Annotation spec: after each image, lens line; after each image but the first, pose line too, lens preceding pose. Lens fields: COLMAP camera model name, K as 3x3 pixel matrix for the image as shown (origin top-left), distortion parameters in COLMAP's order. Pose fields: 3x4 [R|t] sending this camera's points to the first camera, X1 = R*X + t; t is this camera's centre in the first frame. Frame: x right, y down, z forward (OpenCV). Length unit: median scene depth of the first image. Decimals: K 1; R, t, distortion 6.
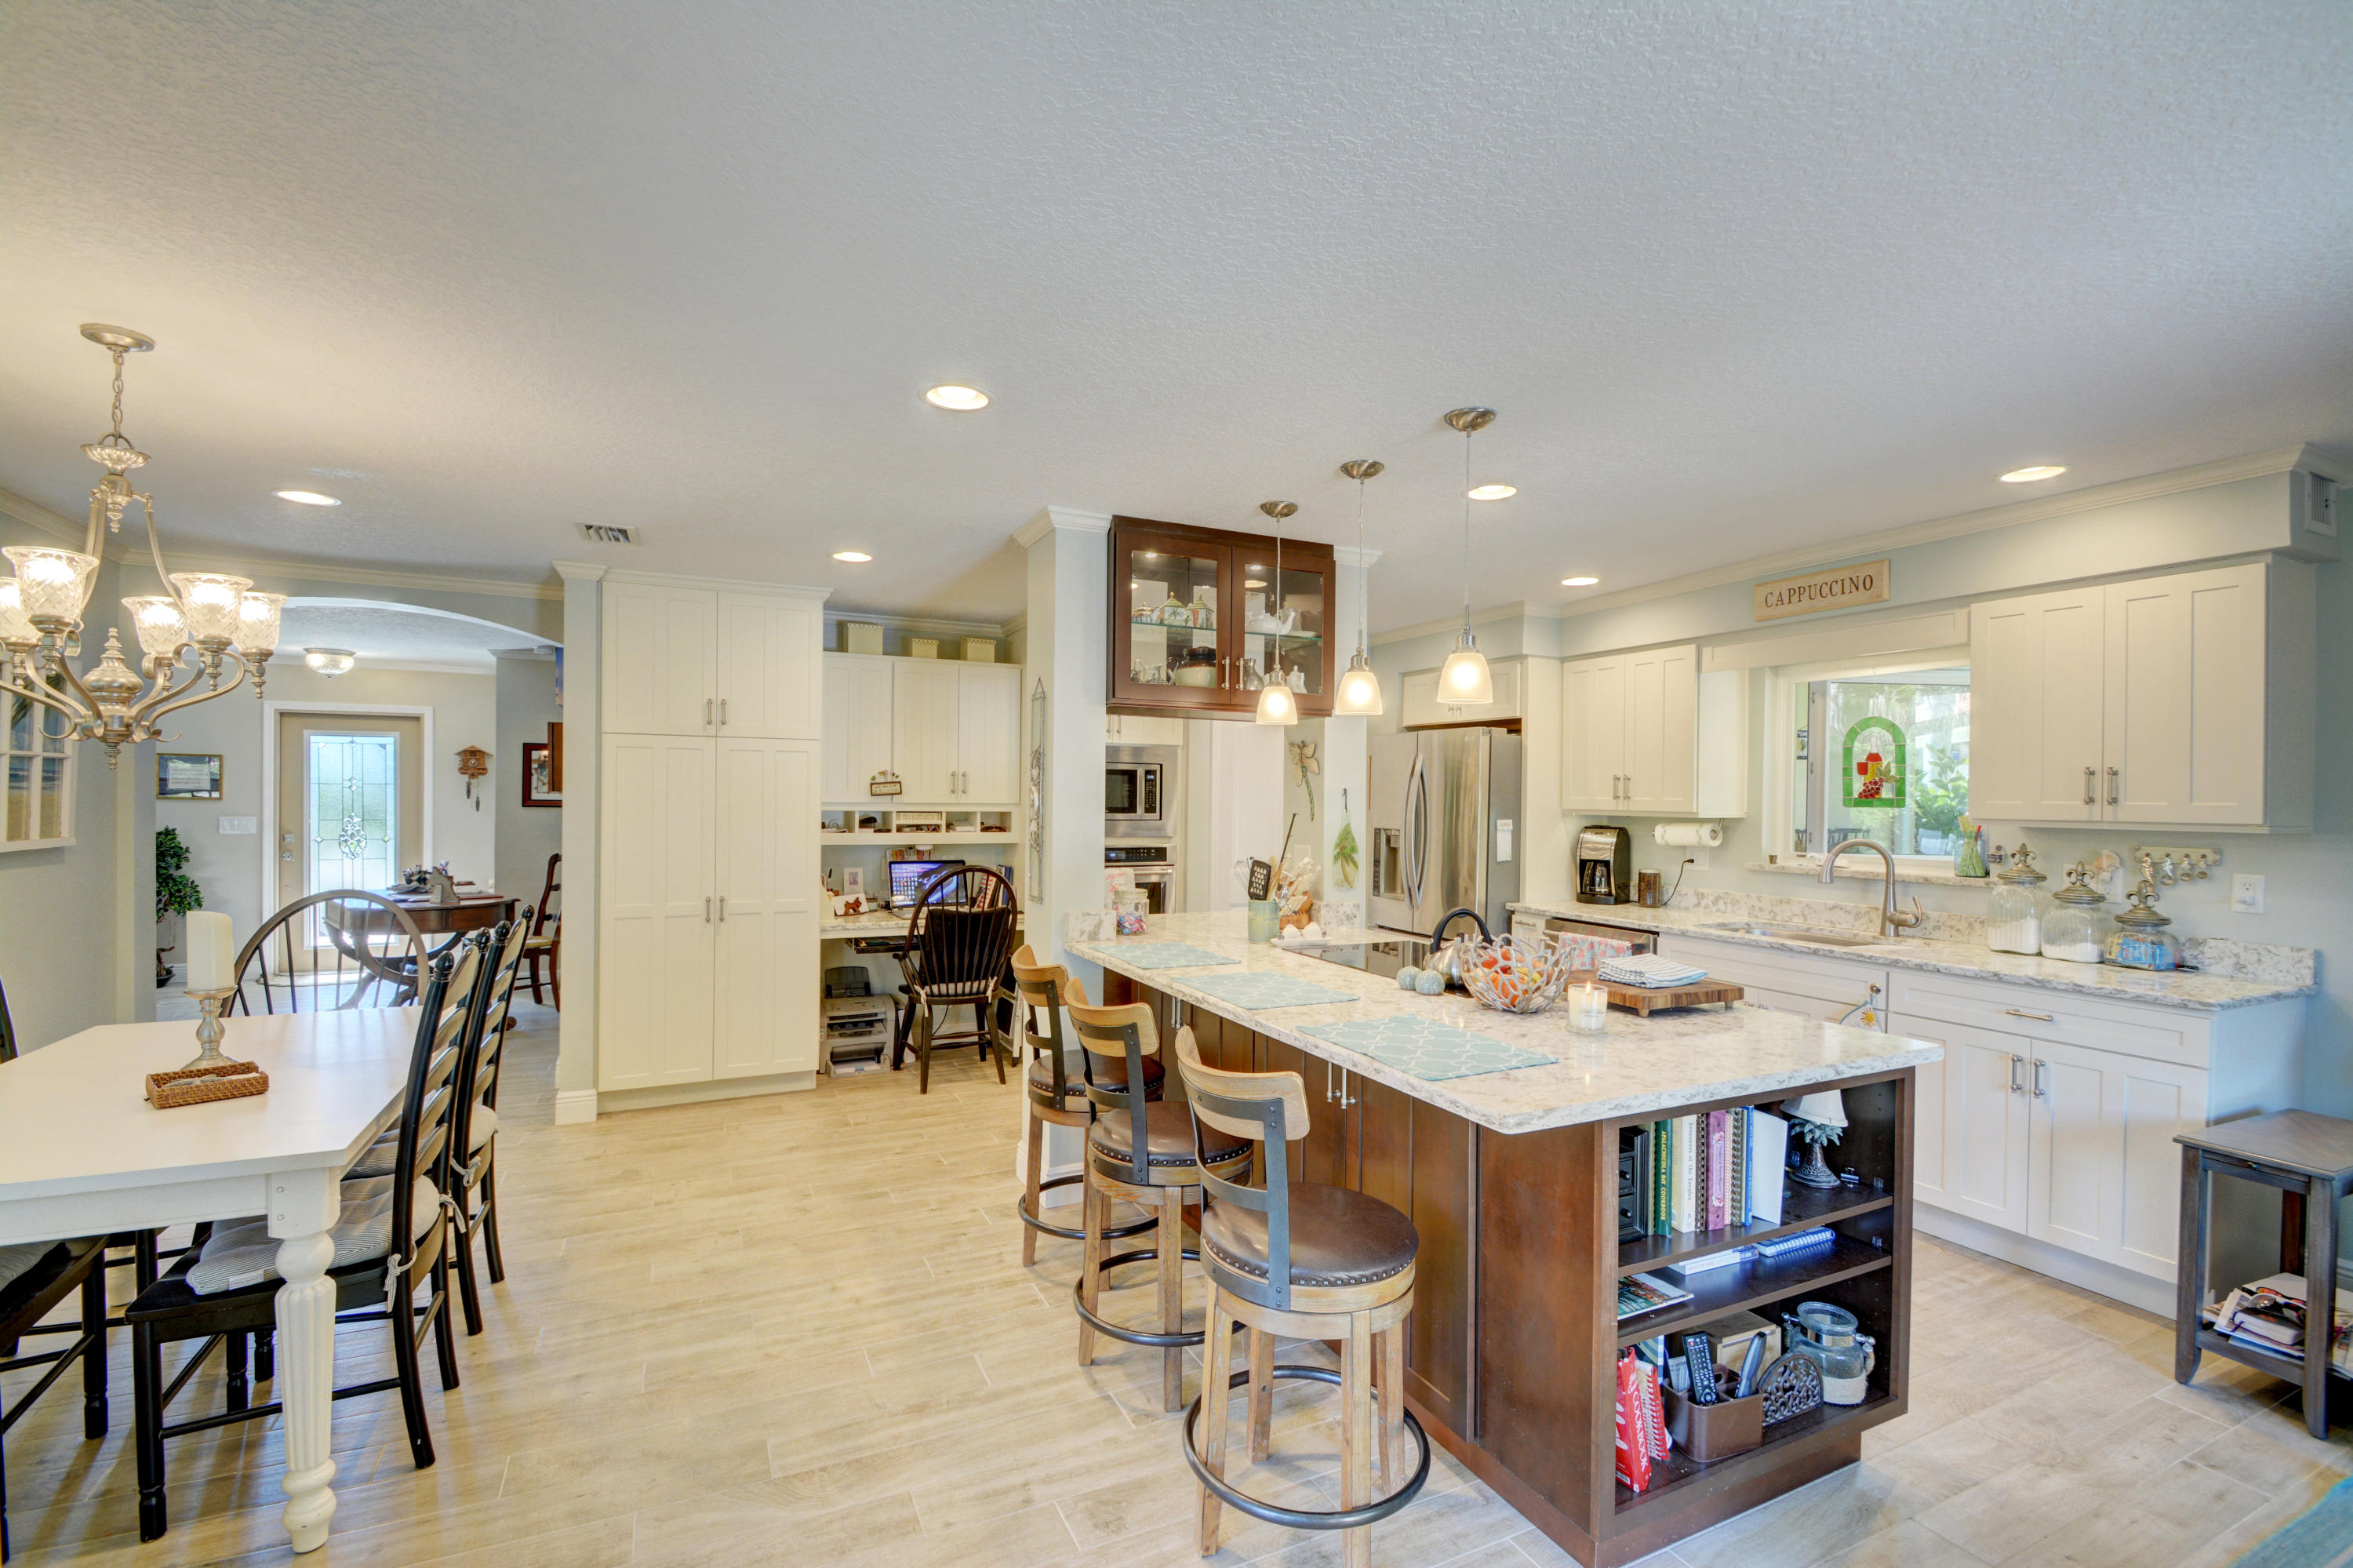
lens RADIAL K [[1035.2, 0, 1178.9], [0, 1035.2, 802.6], [0, 0, 1]] dist [0.006987, -0.012621]
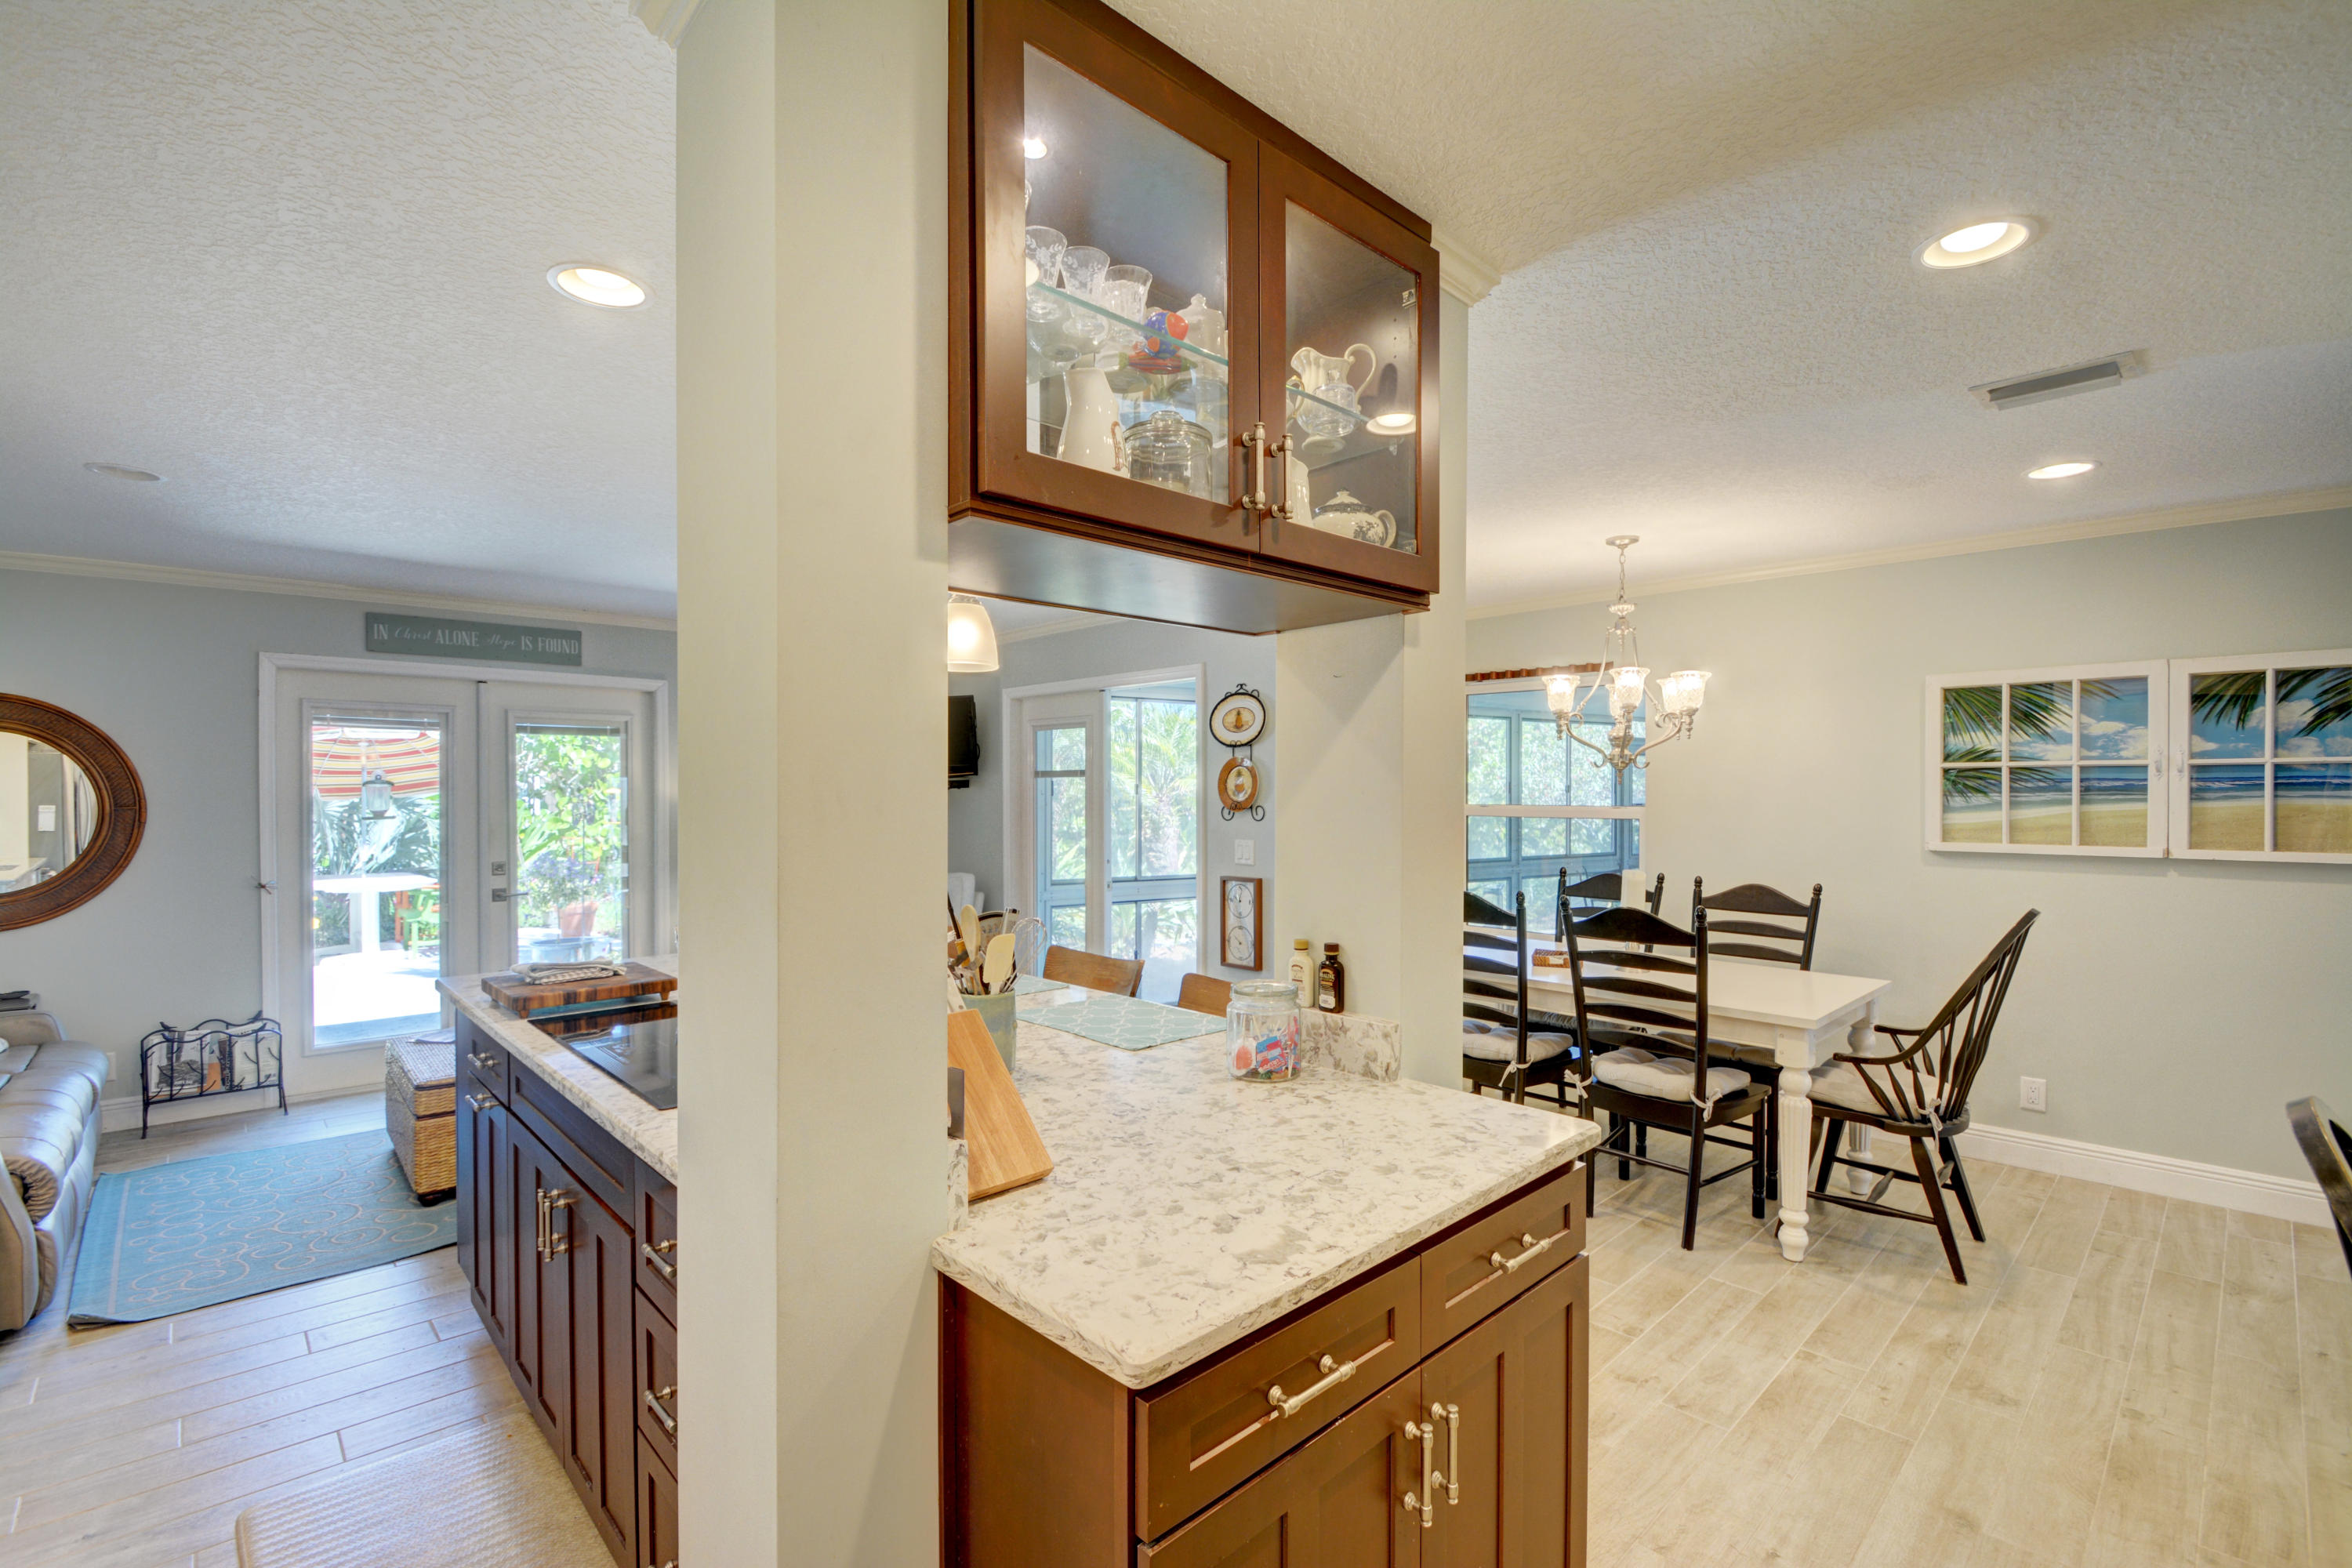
lens RADIAL K [[1034.7, 0, 1181.6], [0, 1034.7, 805.9], [0, 0, 1]] dist [0.006987, -0.012621]
pose [[-0.950406, -0.004205, -0.310984, 0.145359], [-0.010812, 0.999751, 0.019524, -0.012864], [0.310825, 0.021918, -0.950215, 1.457493]]
